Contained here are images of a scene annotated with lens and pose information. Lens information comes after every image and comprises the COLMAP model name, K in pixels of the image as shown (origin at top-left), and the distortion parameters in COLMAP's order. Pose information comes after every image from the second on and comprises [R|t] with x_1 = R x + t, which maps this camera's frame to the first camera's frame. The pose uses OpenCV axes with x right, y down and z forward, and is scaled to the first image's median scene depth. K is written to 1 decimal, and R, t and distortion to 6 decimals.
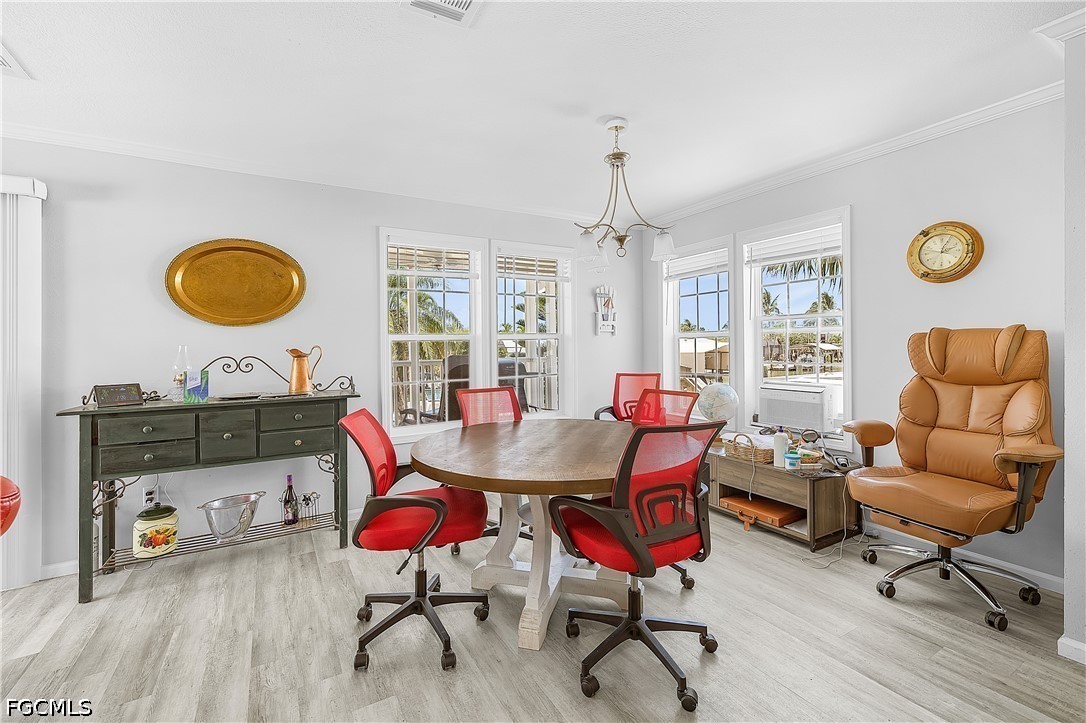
lens RADIAL K [[467.1, 0, 543.8], [0, 467.1, 350.7], [0, 0, 1]] dist [0.001666, -0.000817]
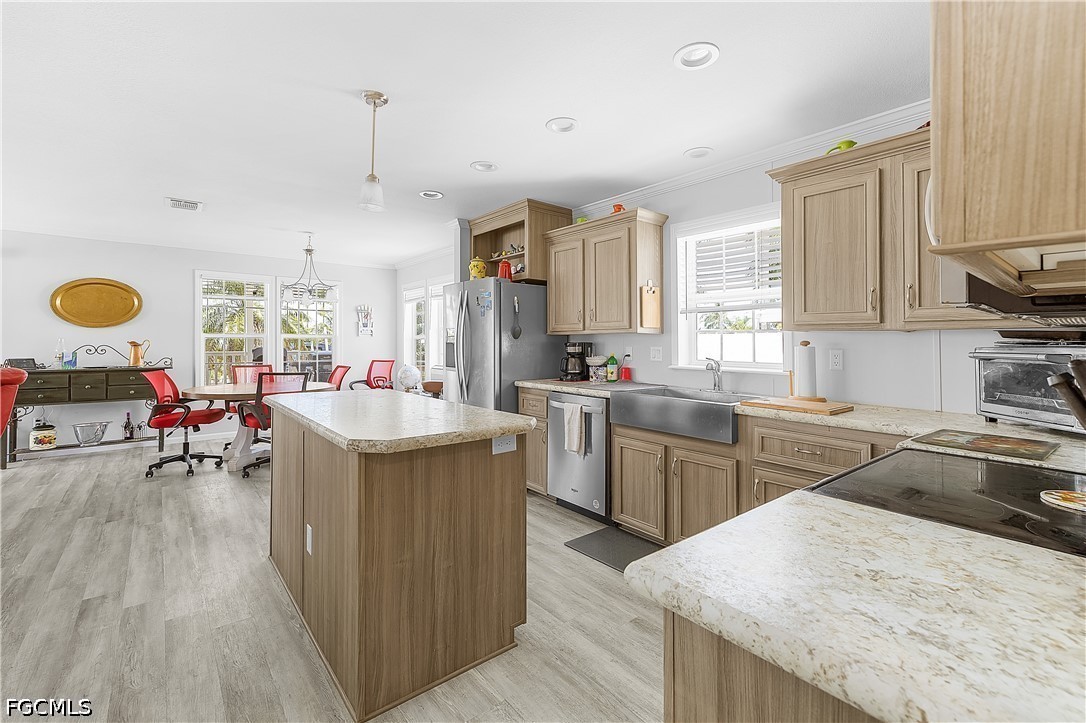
lens RADIAL K [[467.1, 0, 549.0], [0, 467.1, 343.7], [0, 0, 1]] dist [0.001666, -0.000817]
pose [[0.984665, 0.019656, 0.173343, 0.724826], [-0.019477, 0.999807, -0.002734, -0.020805], [-0.173364, -0.000684, 0.984858, -1.037921]]
